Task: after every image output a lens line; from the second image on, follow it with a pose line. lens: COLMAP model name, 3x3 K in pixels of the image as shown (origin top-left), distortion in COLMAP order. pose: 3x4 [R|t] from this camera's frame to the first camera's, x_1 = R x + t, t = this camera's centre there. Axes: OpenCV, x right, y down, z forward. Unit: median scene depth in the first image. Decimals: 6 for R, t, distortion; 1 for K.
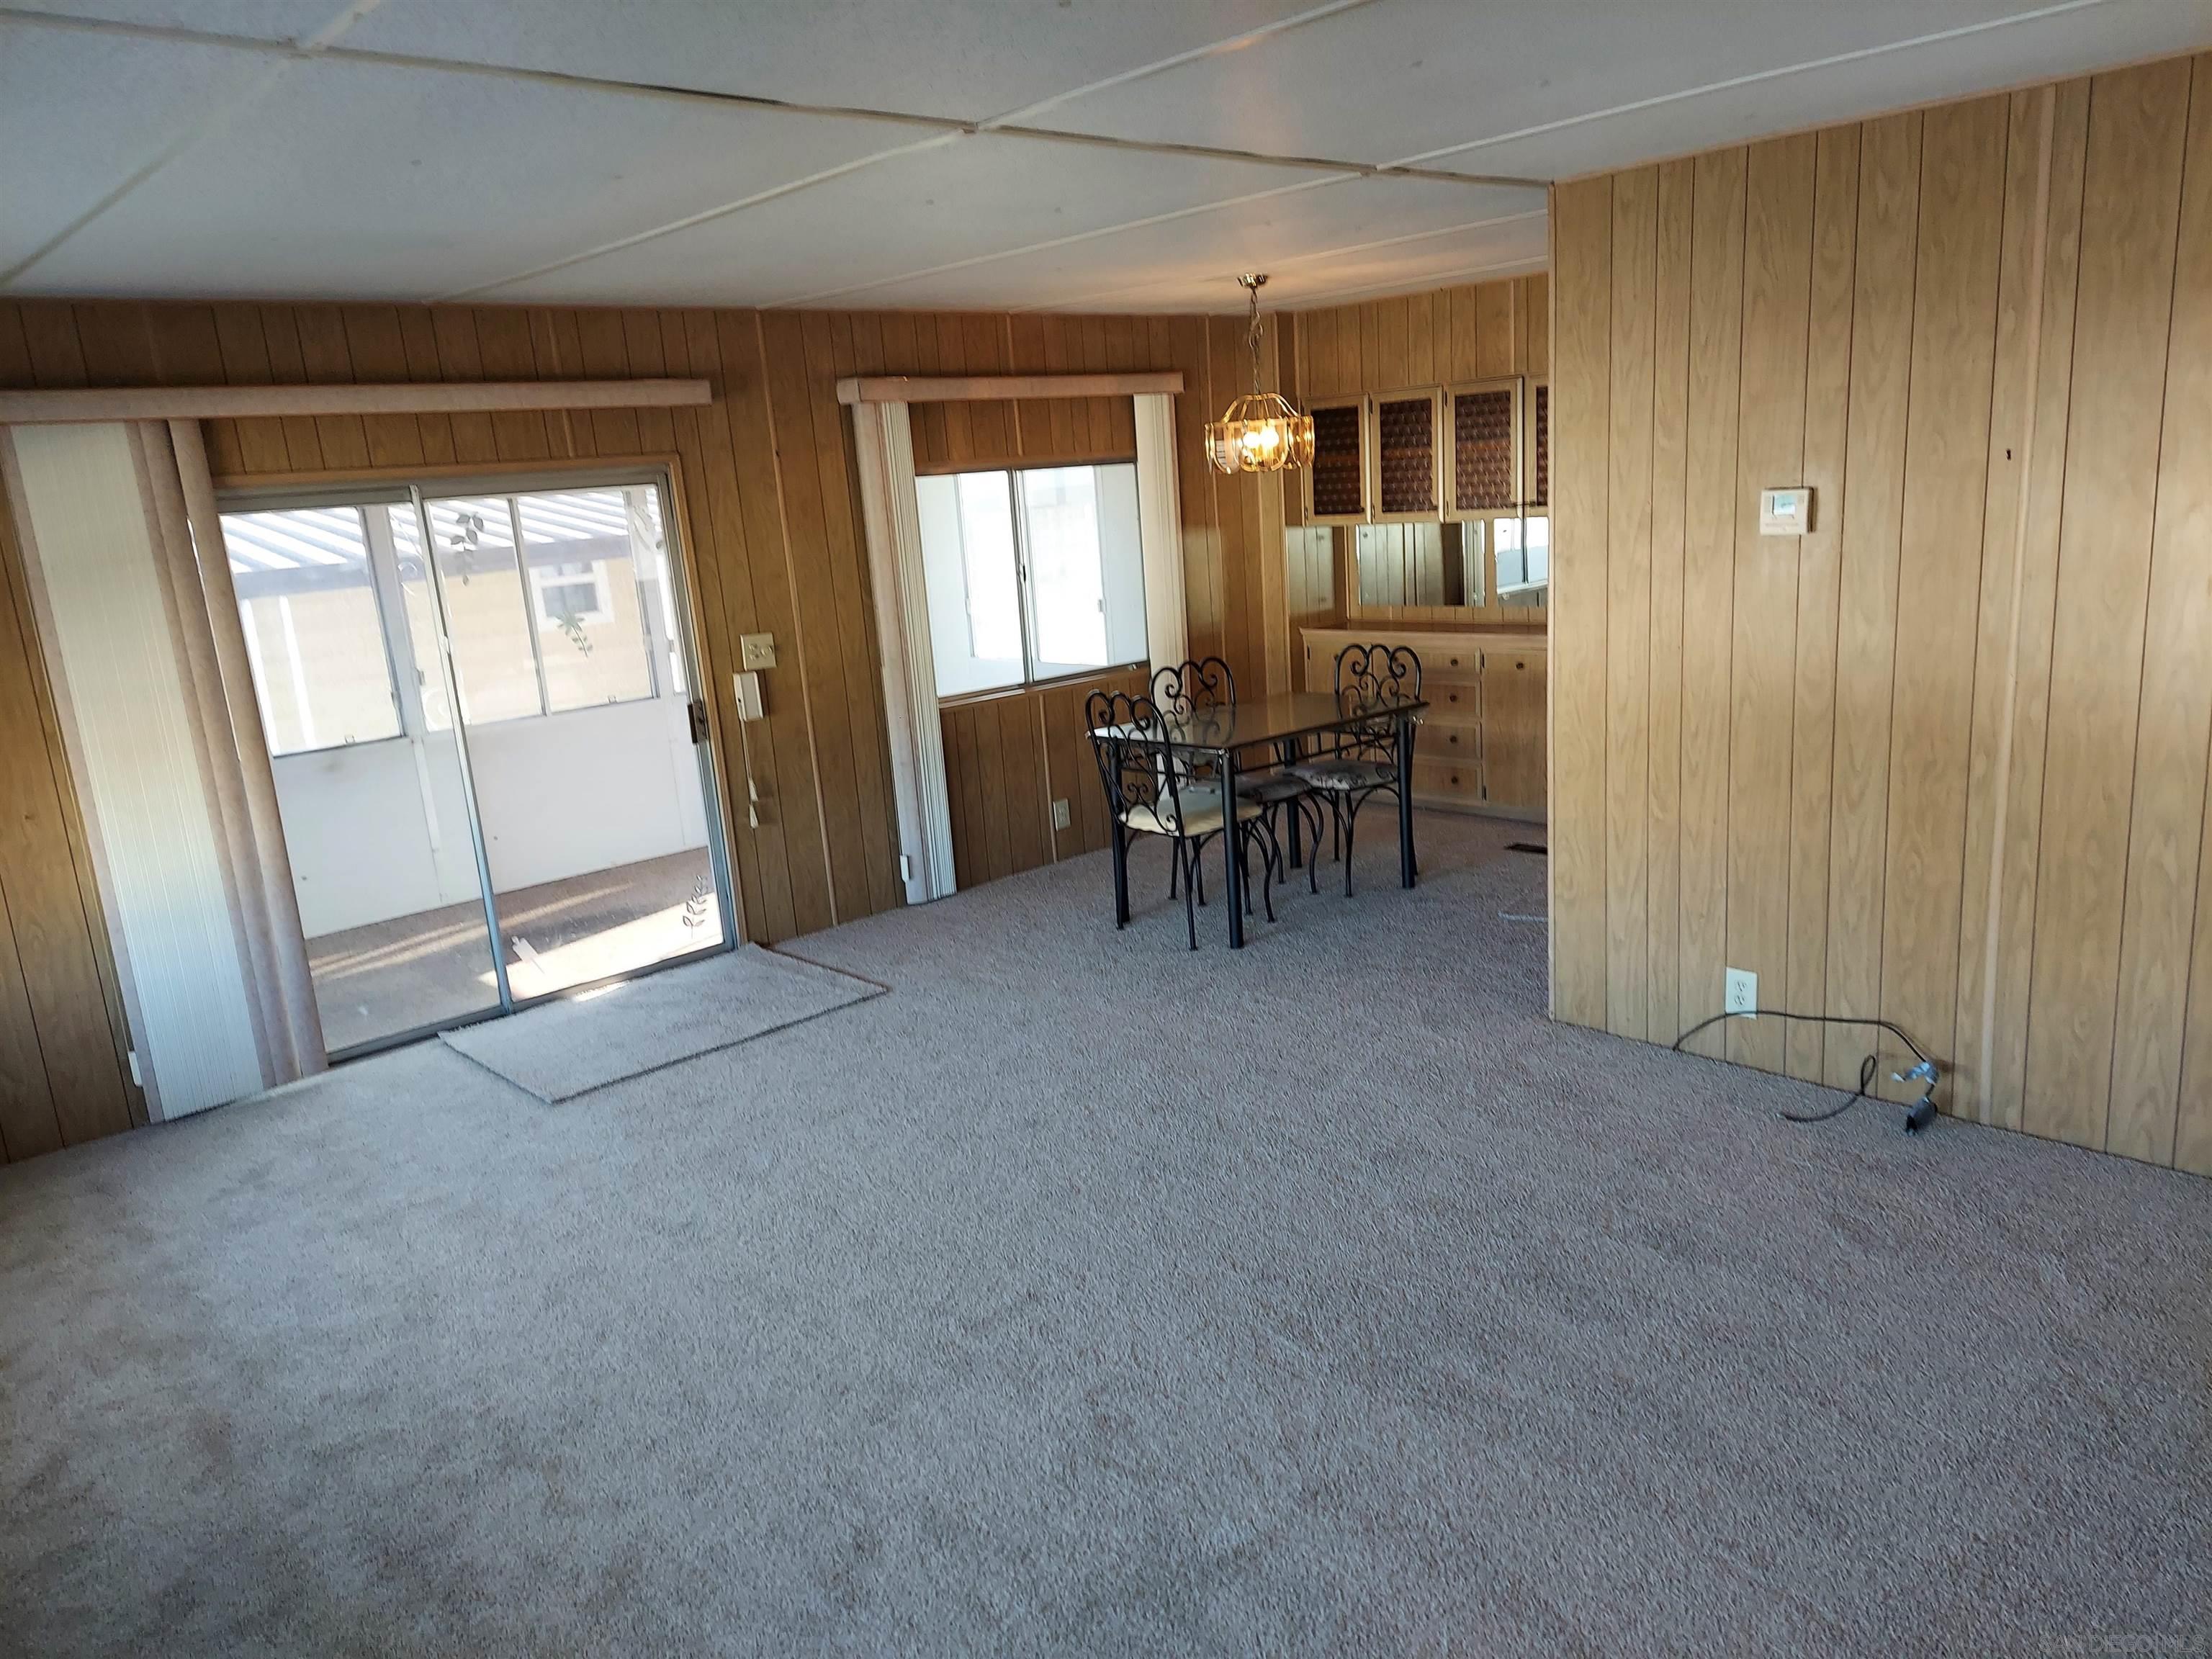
lens RADIAL K [[1627.9, 0, 1122.2], [0, 1627.9, 836.0], [0, 0, 1]] dist [0.154620, -0.159606]
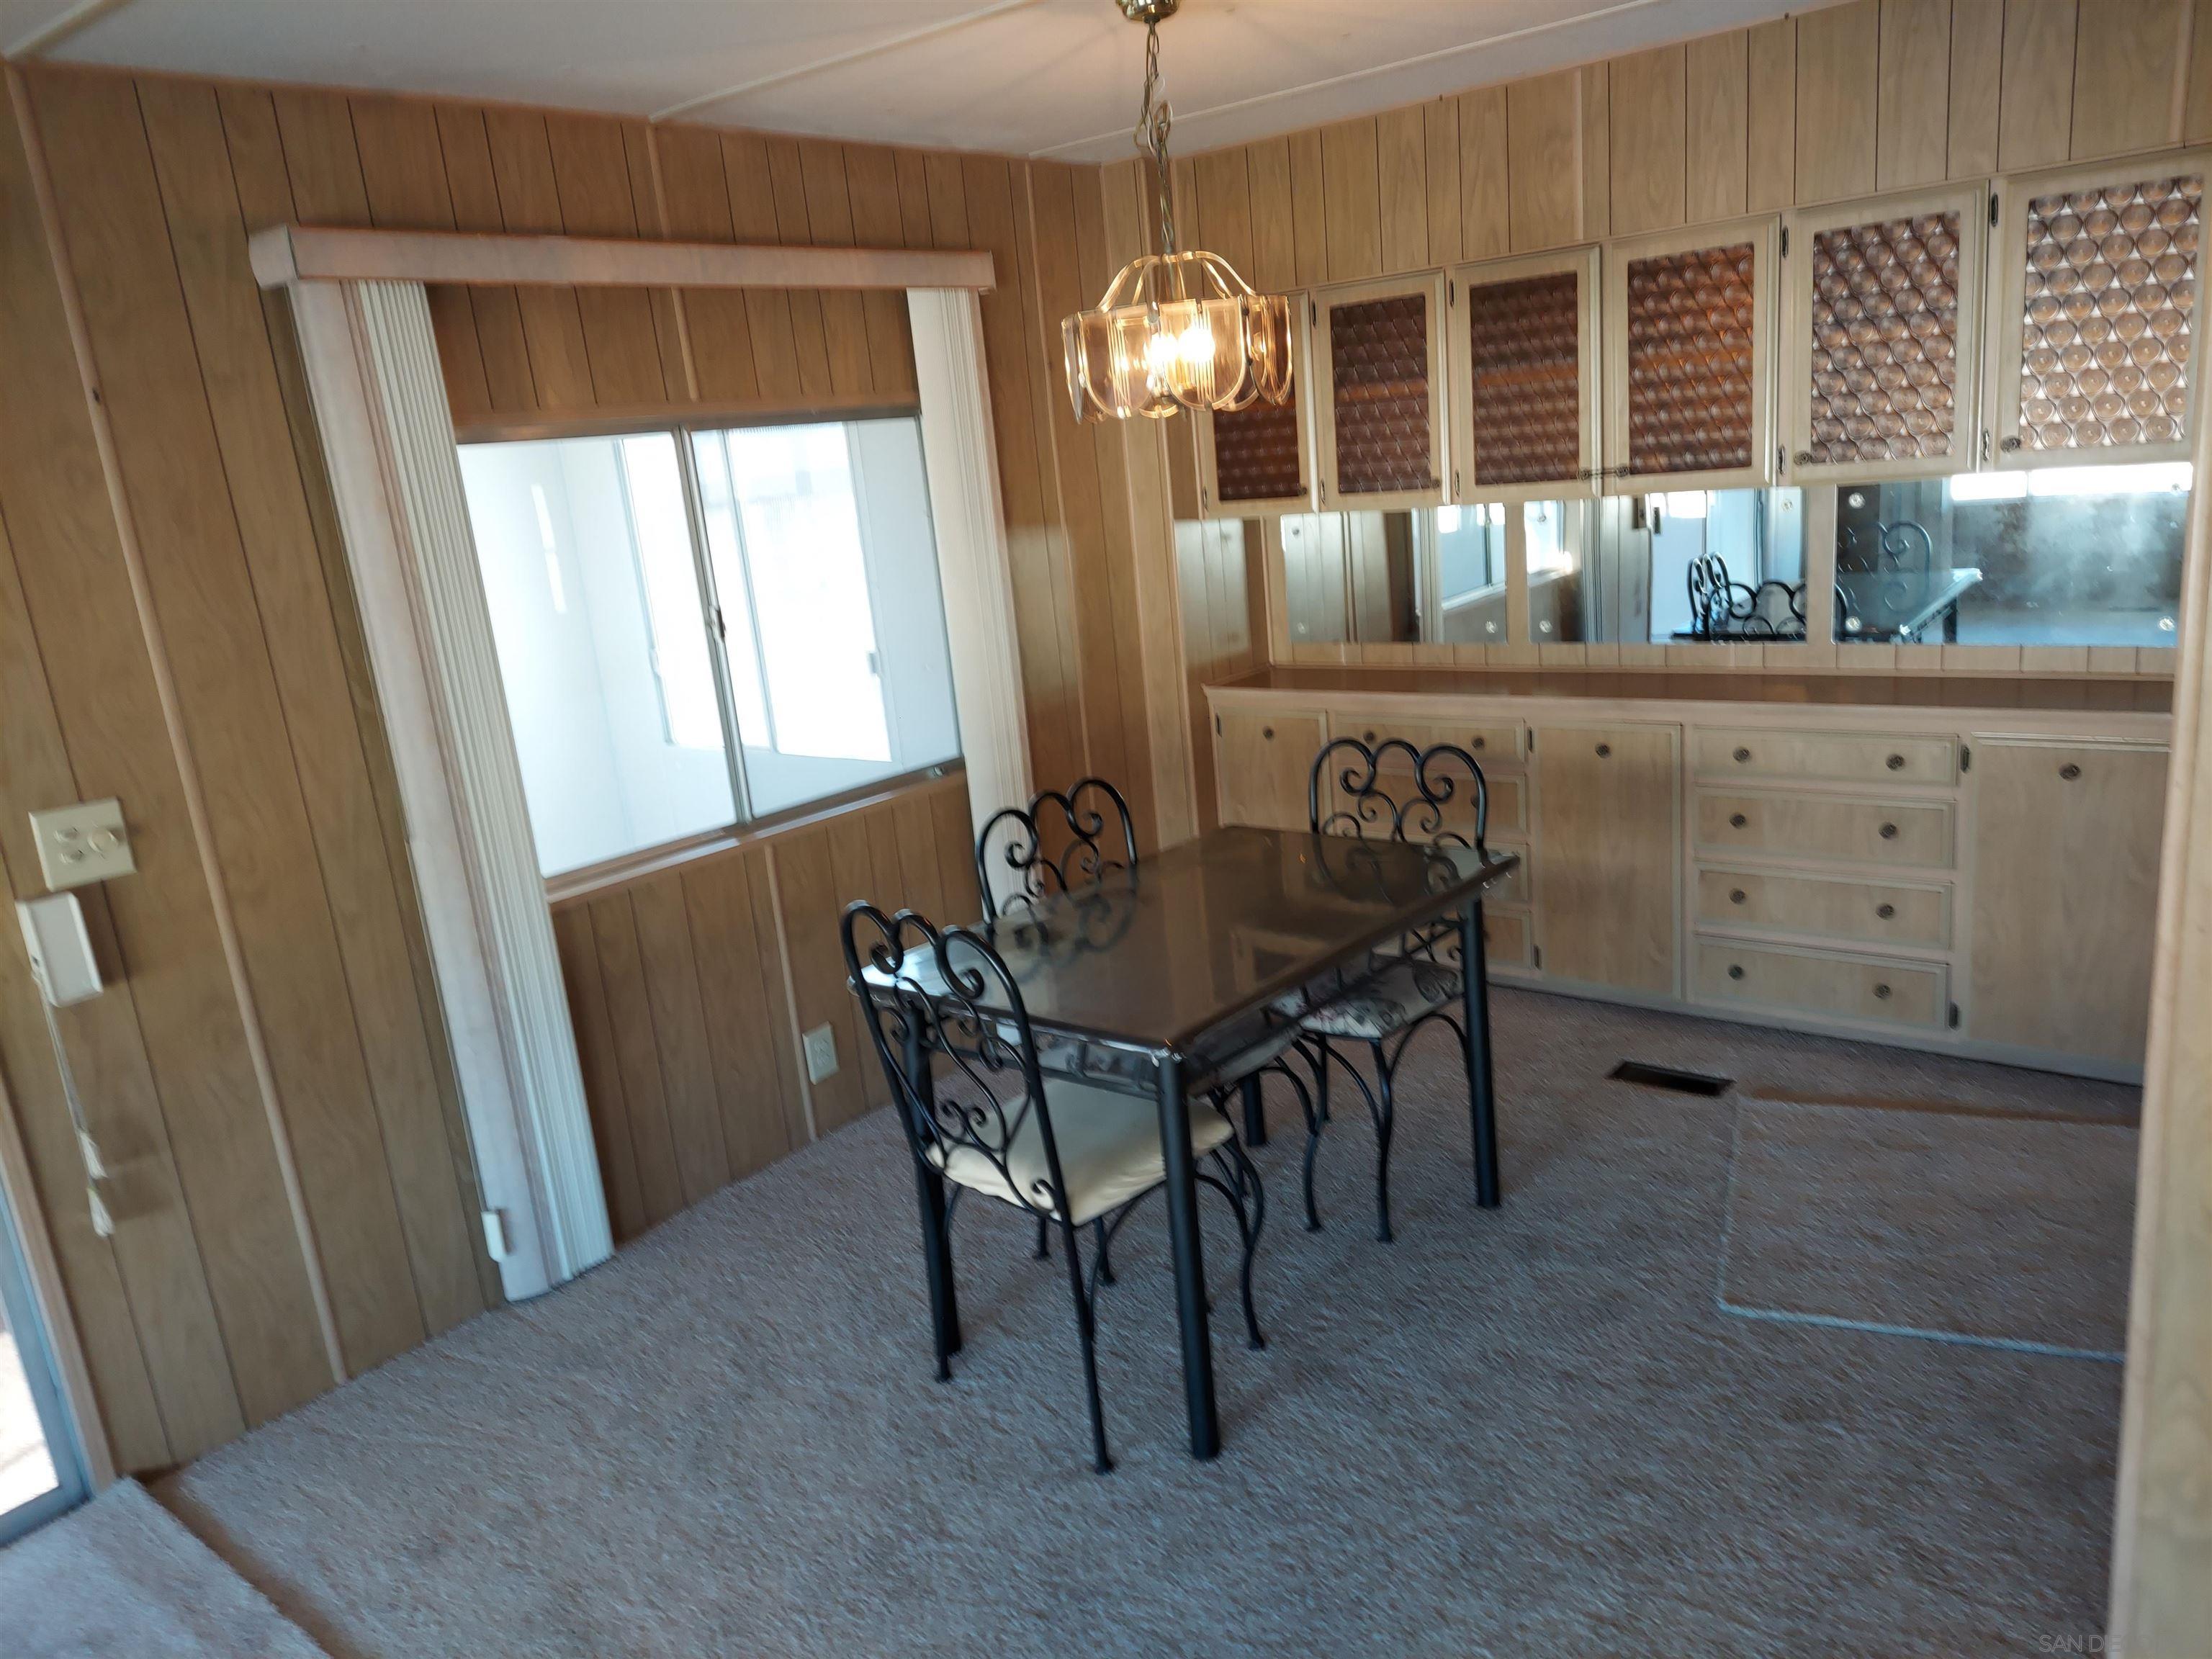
lens RADIAL K [[1590.7, 0, 1113.5], [0, 1590.7, 844.5], [0, 0, 1]] dist [0.114868, -0.121683]
pose [[0.991191, -0.056296, 0.119880, 0.000545], [0.054246, 0.998321, 0.020304, -0.108801], [-0.120821, -0.013622, 0.992581, 0.544680]]
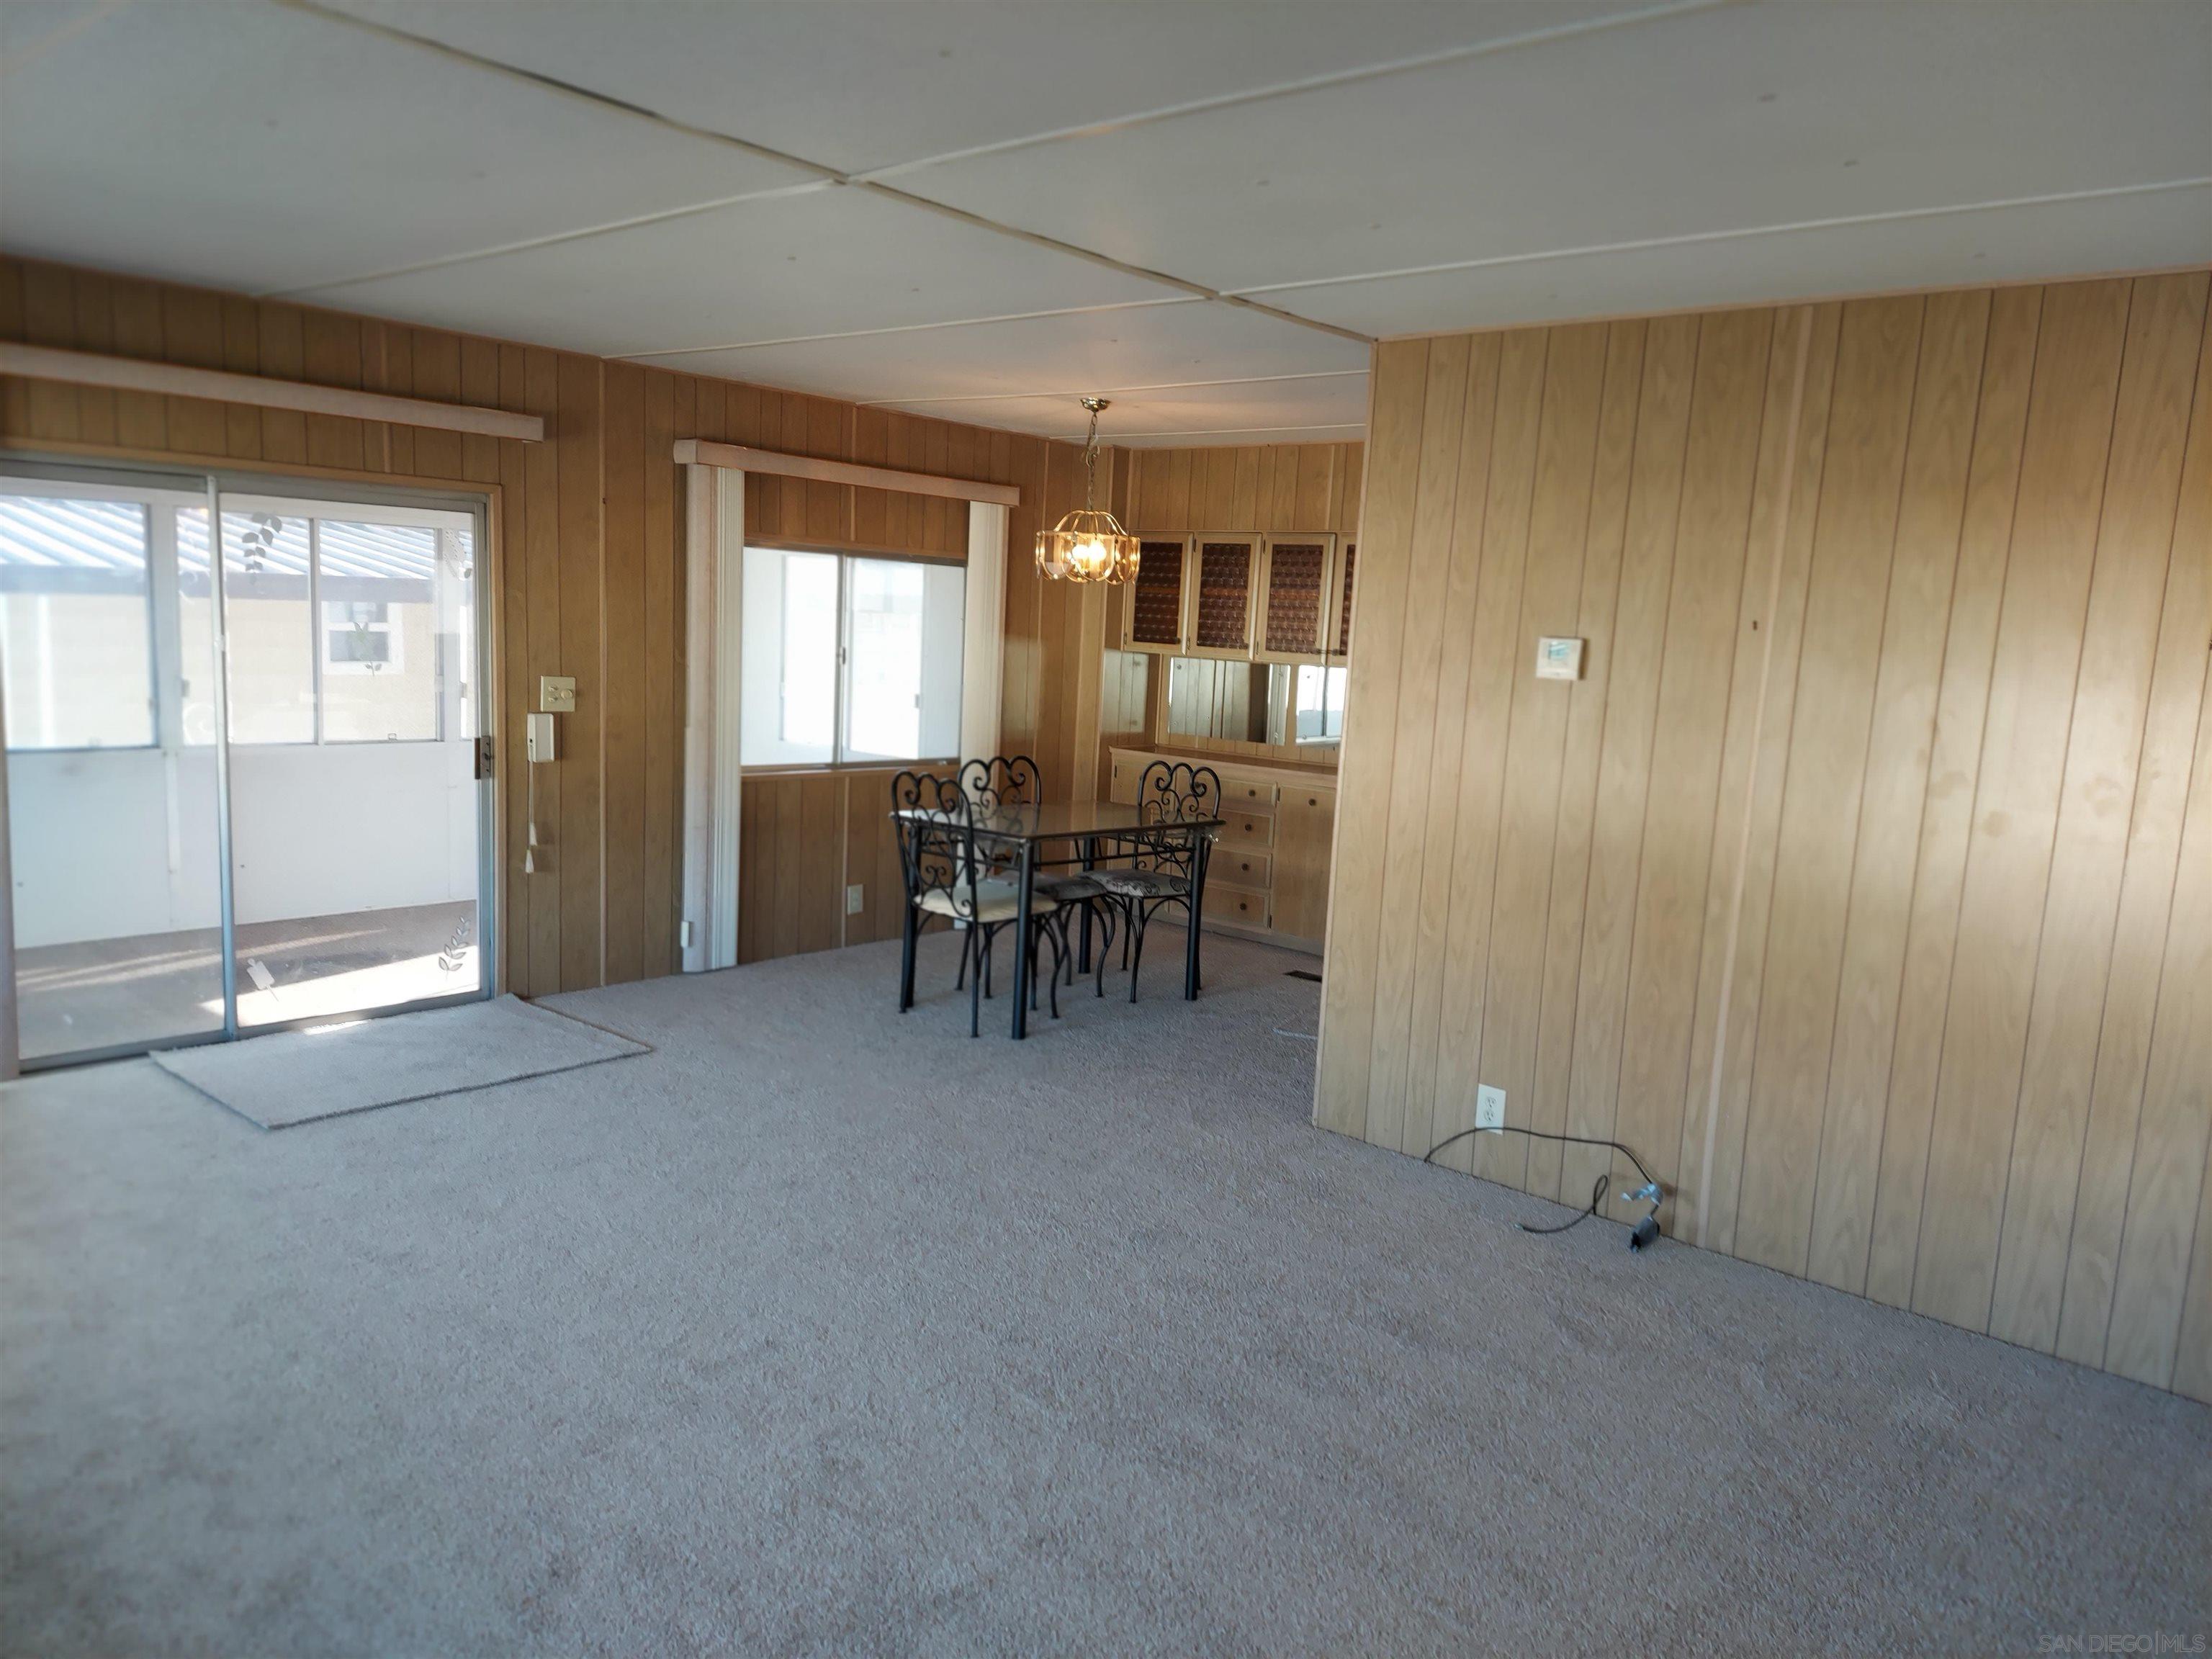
lens RADIAL K [[1627.9, 0, 1122.2], [0, 1627.9, 836.0], [0, 0, 1]] dist [0.154620, -0.159606]
pose [[0.987169, 0.106086, 0.119345, 0.000821], [-0.094530, 0.990622, -0.098653, 0.037405], [-0.128691, 0.086105, 0.987939, -0.008269]]
